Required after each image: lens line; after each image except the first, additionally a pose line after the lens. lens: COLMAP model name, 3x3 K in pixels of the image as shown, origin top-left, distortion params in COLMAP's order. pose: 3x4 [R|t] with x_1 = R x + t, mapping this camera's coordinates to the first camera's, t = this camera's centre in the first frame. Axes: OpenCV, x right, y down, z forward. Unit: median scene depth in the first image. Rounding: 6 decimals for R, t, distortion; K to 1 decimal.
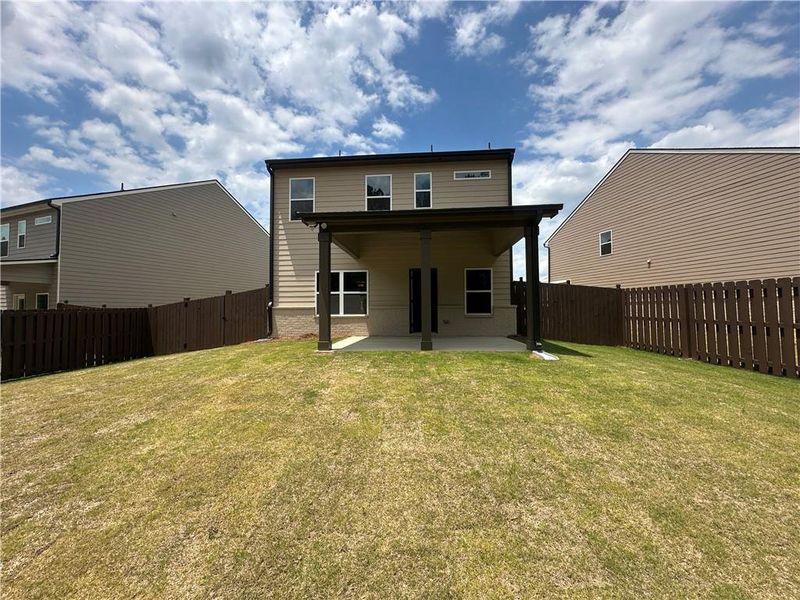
lens RADIAL K [[319.2, 0, 400.3], [0, 319.2, 297.1], [0, 0, 1]] dist [-0.003619, 0.001036]
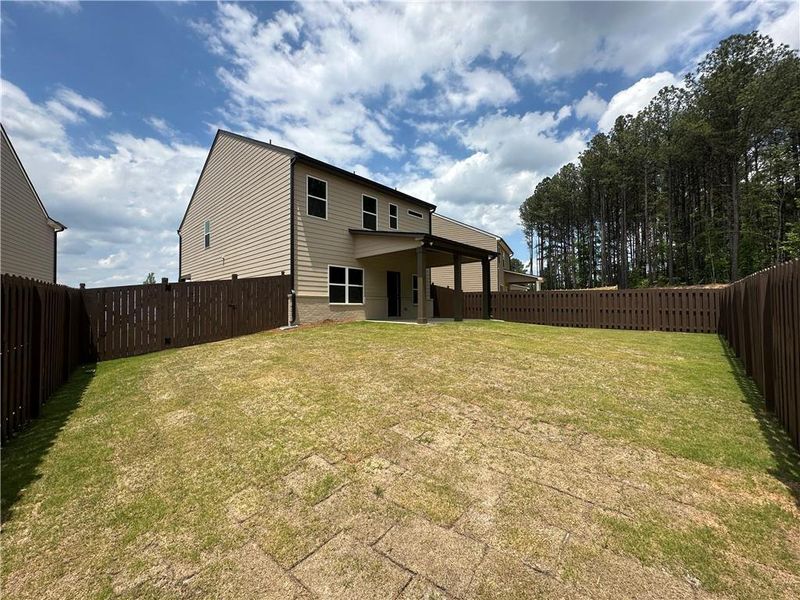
lens RADIAL K [[319.2, 0, 399.5], [0, 319.2, 301.1], [0, 0, 1]] dist [-0.003619, 0.001036]
pose [[0.619509, 0.021951, 0.784683, -1.007114], [-0.033202, 0.999447, -0.001746, 0.042338], [-0.784287, -0.024972, 0.619895, 0.091241]]
